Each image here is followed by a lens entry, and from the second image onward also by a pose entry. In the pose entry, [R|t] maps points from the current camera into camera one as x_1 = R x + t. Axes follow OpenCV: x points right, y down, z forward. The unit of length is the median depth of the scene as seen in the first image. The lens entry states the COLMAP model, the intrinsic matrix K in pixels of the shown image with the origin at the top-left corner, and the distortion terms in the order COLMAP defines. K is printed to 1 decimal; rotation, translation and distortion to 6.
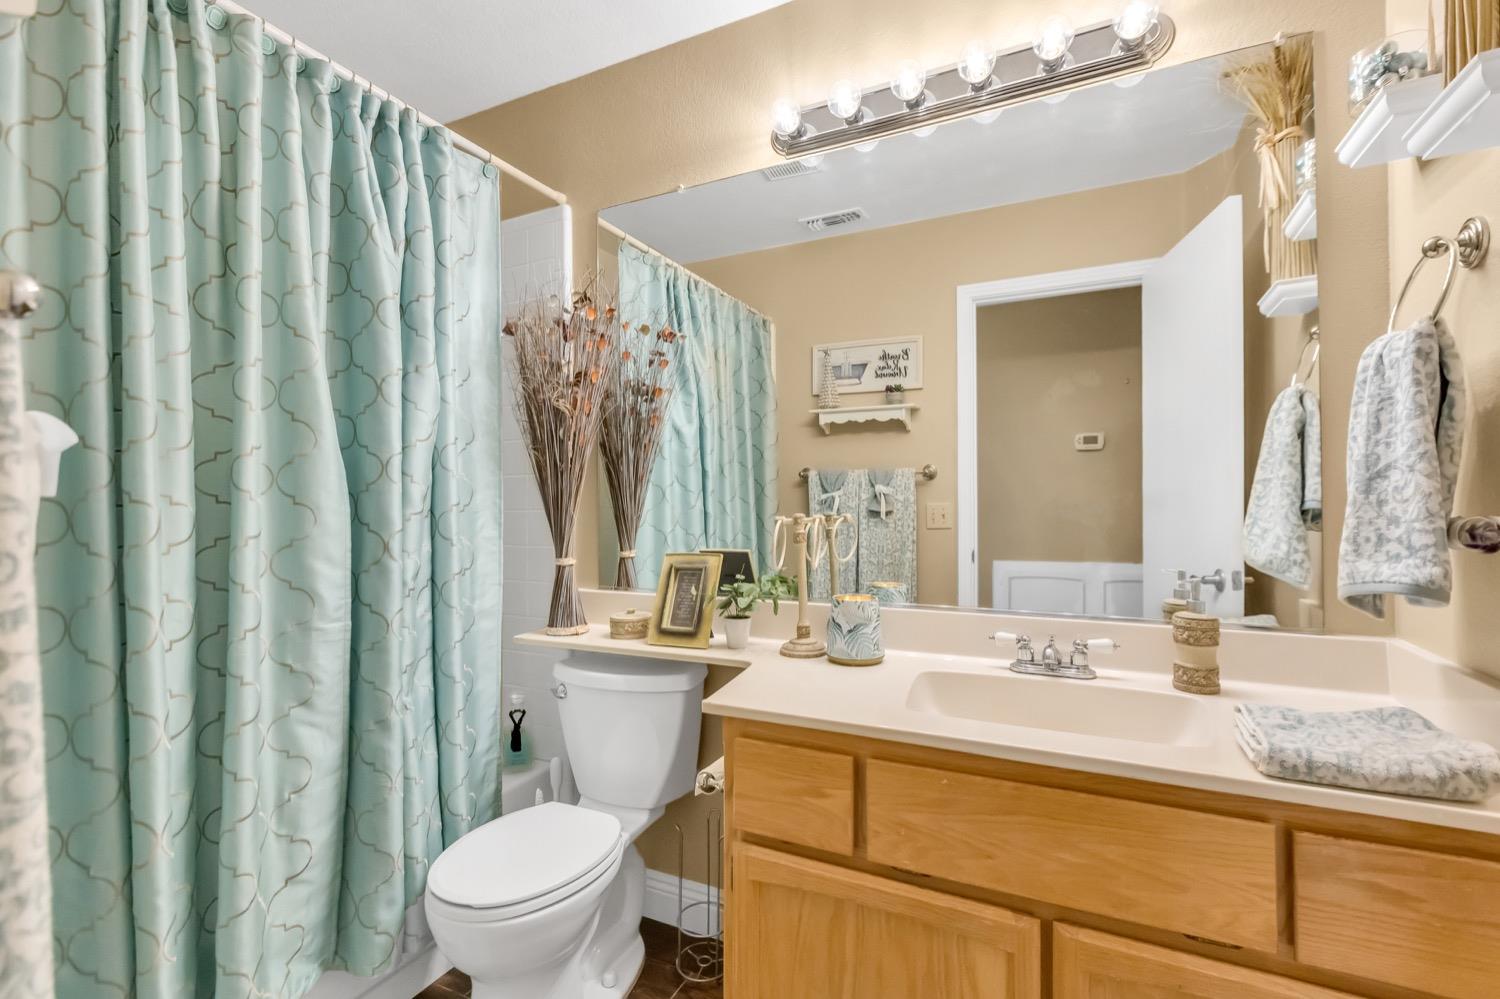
lens RADIAL K [[735.2, 0, 743.5], [0, 735.2, 484.9], [0, 0, 1]] dist [0.014194, -0.007025]
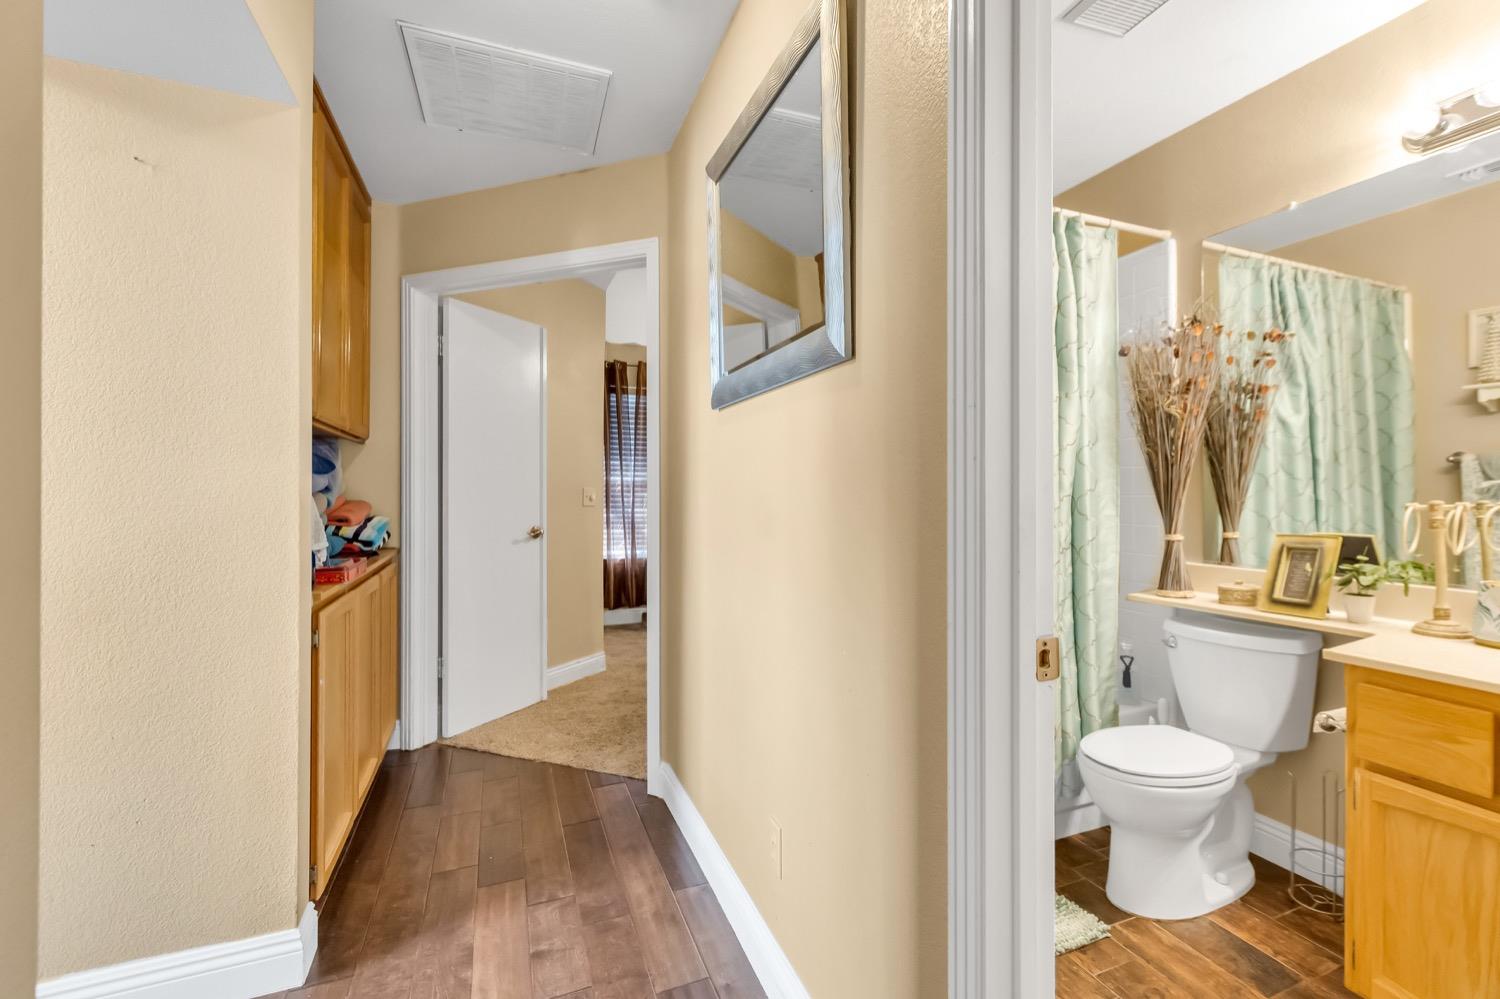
lens RADIAL K [[735.2, 0, 743.5], [0, 735.2, 484.9], [0, 0, 1]] dist [0.014194, -0.007025]
pose [[0.767319, 0.001361, -0.641264, -0.004706], [0.009678, 0.999859, 0.013703, -0.006672], [0.641192, -0.016720, 0.767198, -0.395599]]
